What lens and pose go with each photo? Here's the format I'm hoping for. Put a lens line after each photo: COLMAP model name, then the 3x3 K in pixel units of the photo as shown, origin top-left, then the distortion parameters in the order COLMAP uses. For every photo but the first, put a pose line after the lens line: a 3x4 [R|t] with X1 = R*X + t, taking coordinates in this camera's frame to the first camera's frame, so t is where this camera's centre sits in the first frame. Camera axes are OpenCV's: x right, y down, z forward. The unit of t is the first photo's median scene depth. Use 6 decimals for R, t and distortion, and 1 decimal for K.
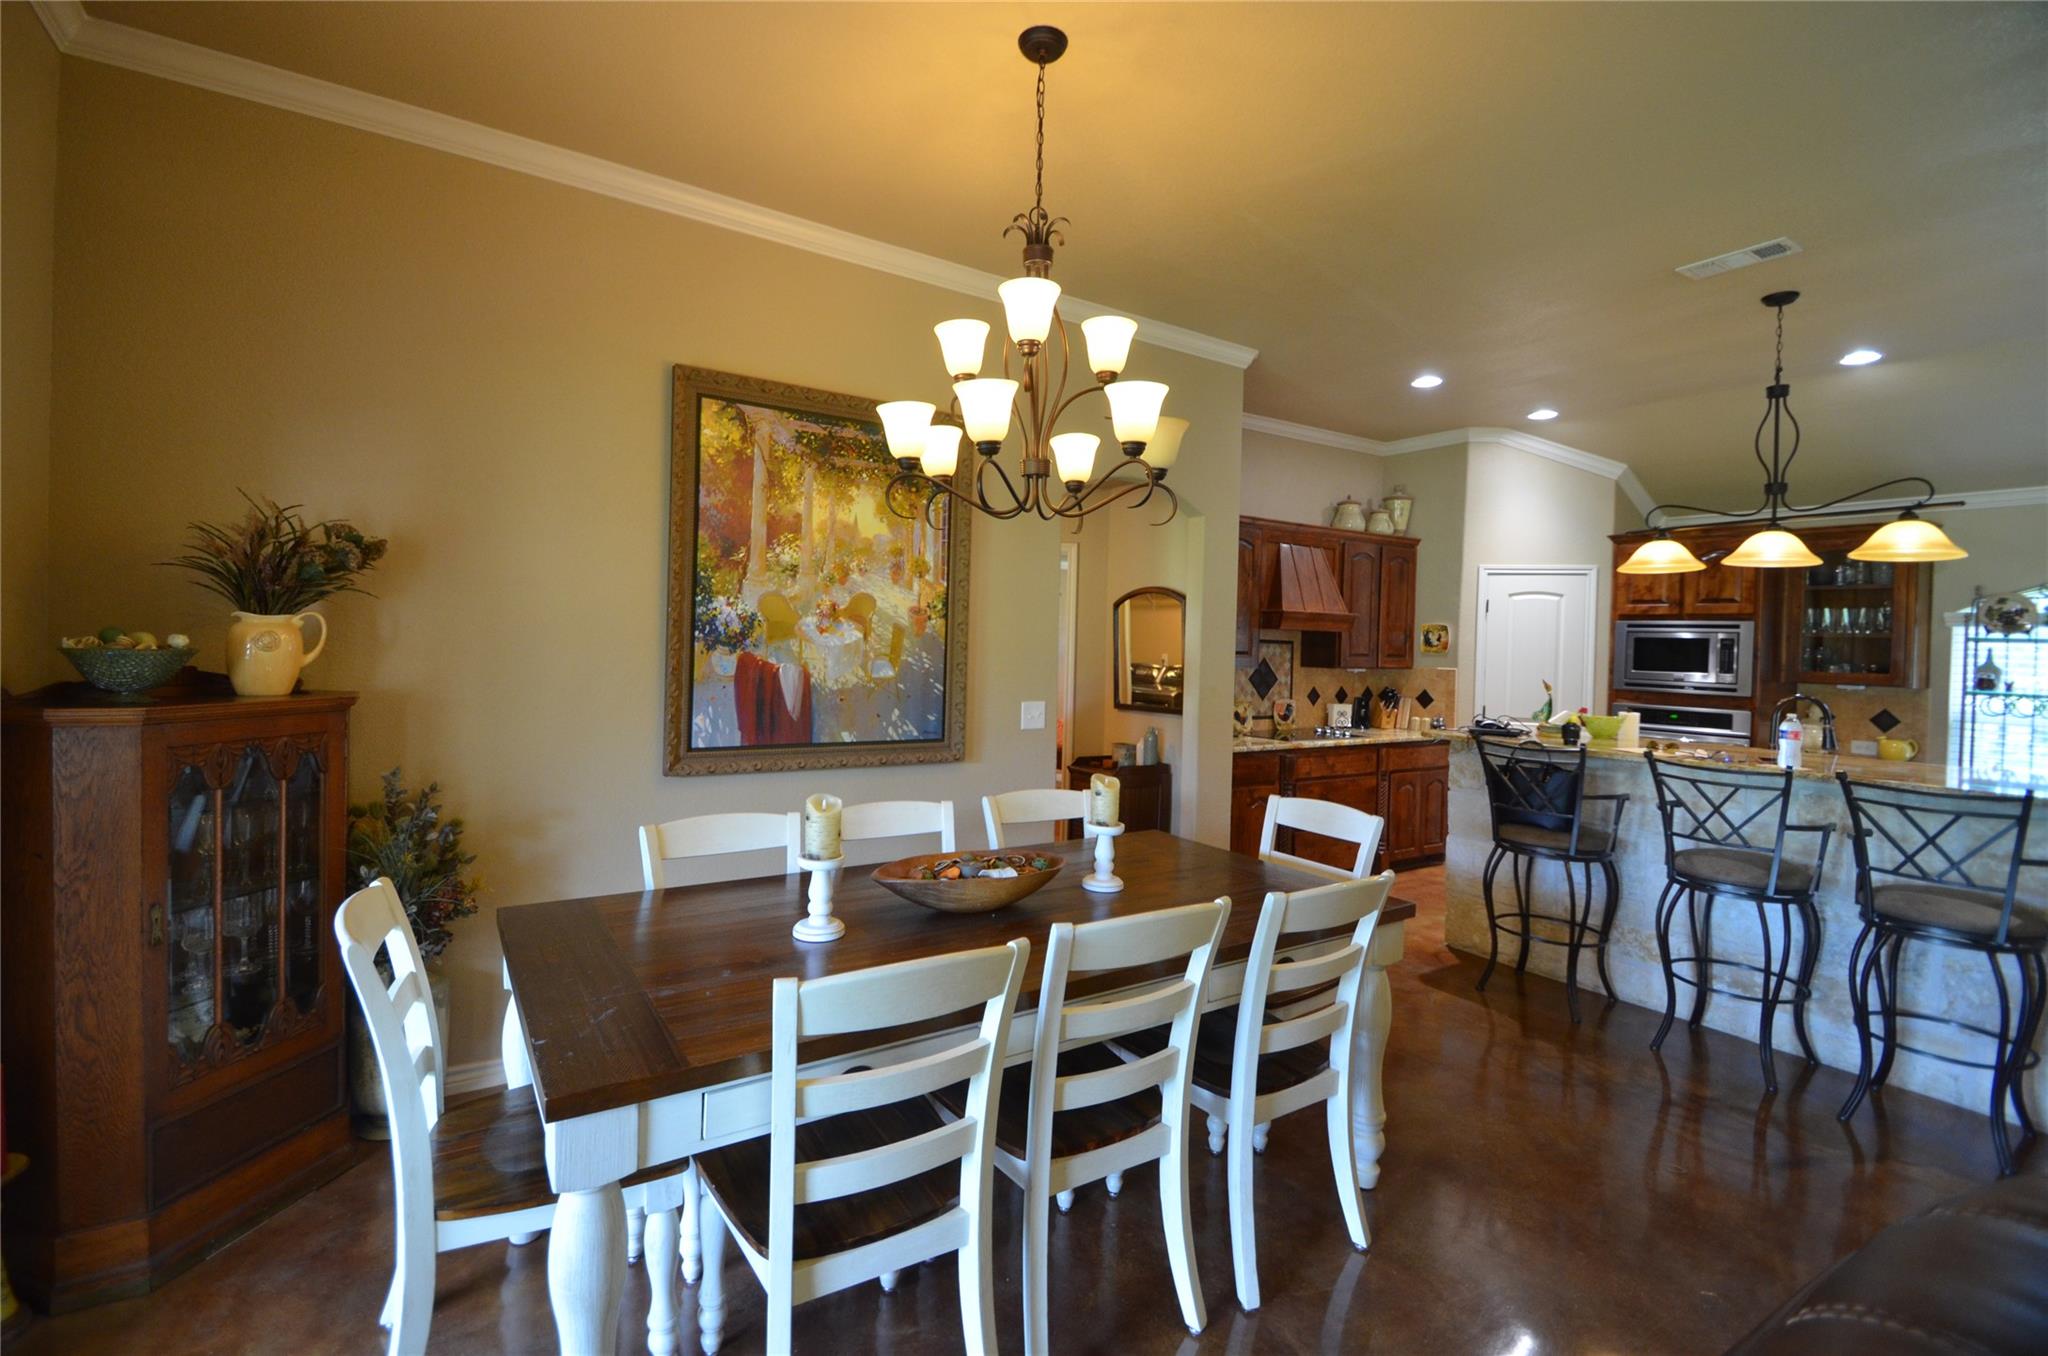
lens RADIAL K [[910.4, 0, 1025.0], [0, 910.4, 664.6], [0, 0, 1]] dist [-0.000913, 0.000134]
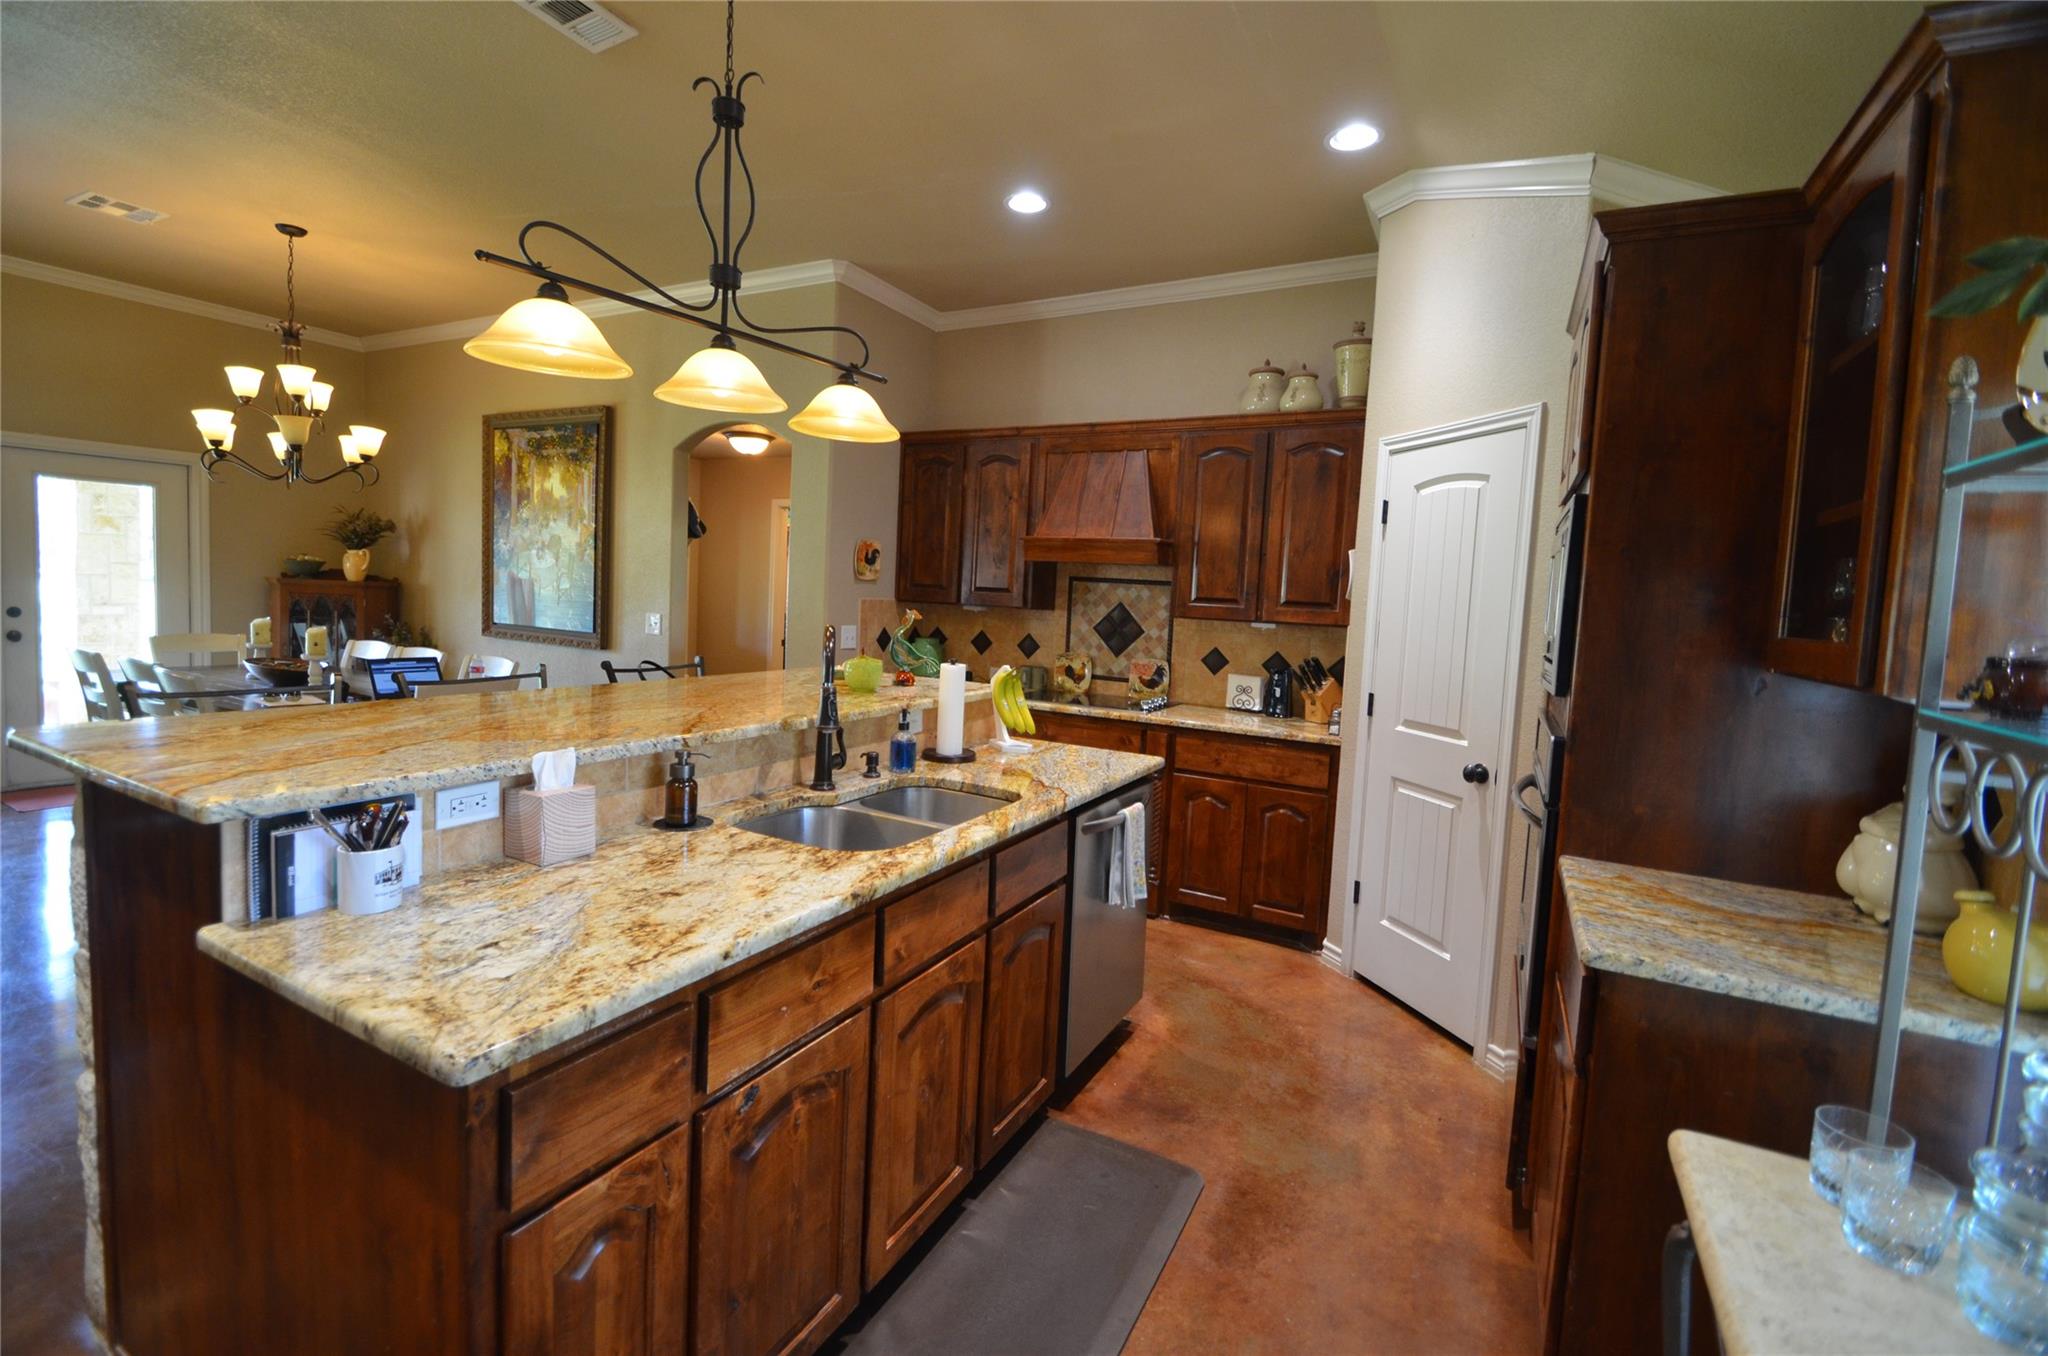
lens RADIAL K [[910.4, 0, 1021.0], [0, 910.4, 670.0], [0, 0, 1]] dist [-0.000913, 0.000134]
pose [[0.460094, 0.069814, -0.885121, 1.611738], [-0.061162, 0.997028, 0.046848, 0.033029], [0.885761, 0.032582, 0.462997, 0.999294]]
